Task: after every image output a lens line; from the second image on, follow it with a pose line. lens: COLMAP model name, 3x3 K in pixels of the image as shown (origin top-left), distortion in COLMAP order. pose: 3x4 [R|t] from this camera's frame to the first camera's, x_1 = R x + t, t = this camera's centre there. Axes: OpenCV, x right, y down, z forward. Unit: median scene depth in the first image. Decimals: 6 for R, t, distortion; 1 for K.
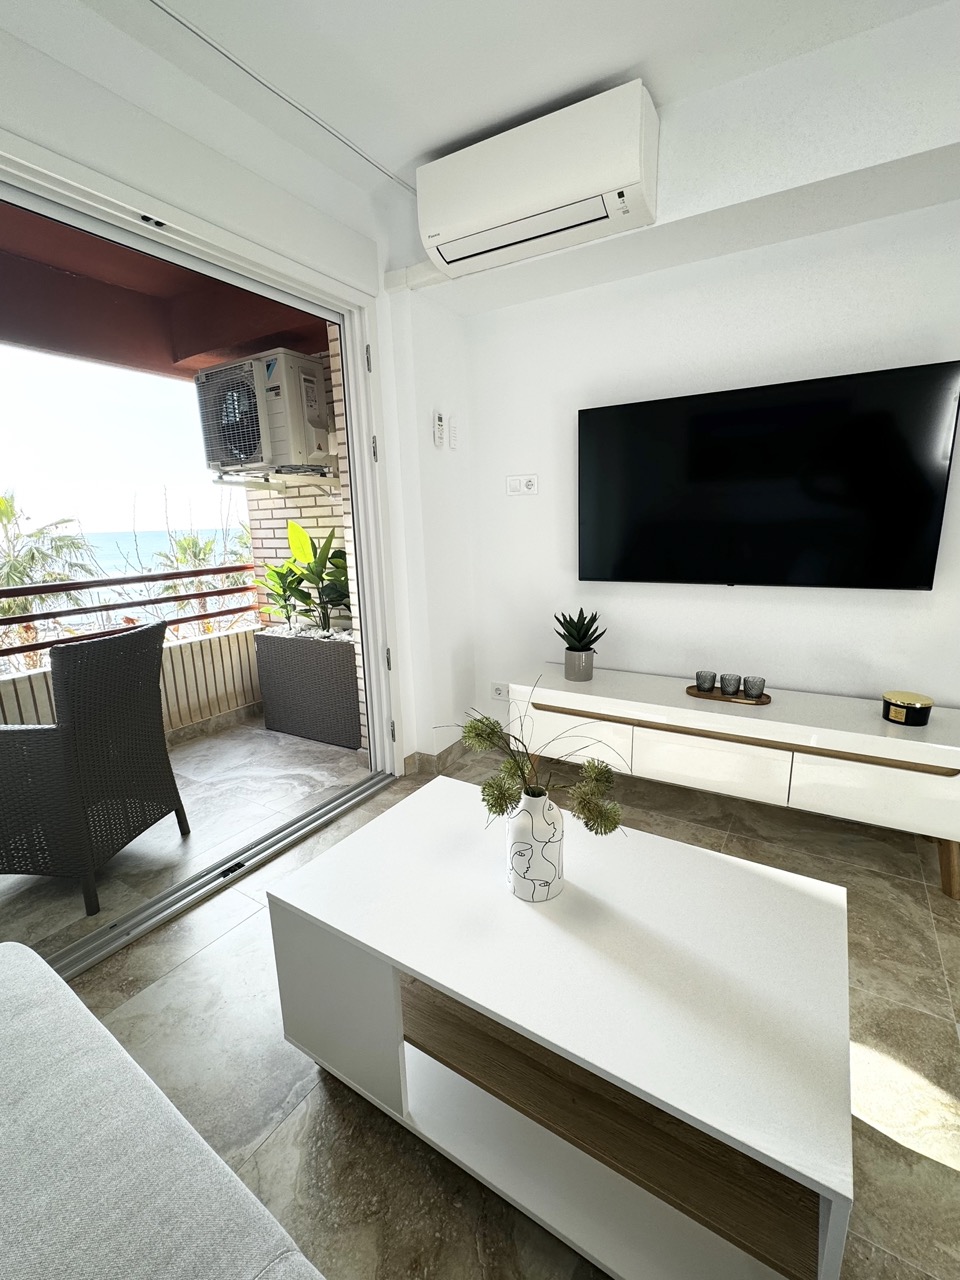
lens RADIAL K [[553.2, 0, 481.2], [0, 553.2, 639.5], [0, 0, 1]] dist [0.000758, 0.000080]
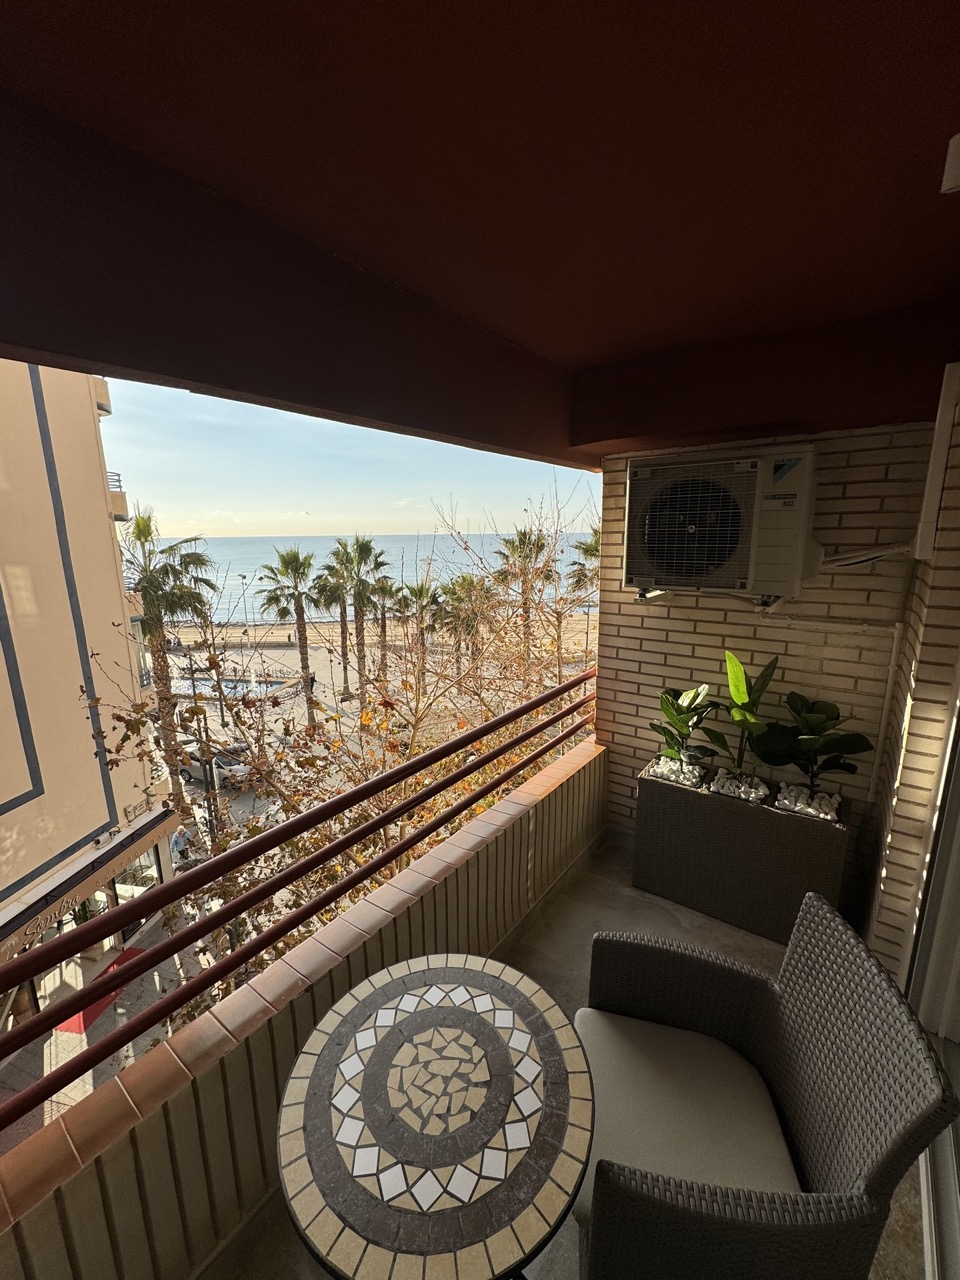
lens RADIAL K [[518.2, 0, 479.2], [0, 518.2, 640.0], [0, 0, 1]] dist [0.000556, -0.000009]
pose [[0.995782, 0.039561, -0.082783, -0.108473], [-0.040005, 0.999193, -0.003710, -0.036652], [0.082570, 0.007006, 0.996561, 0.041220]]
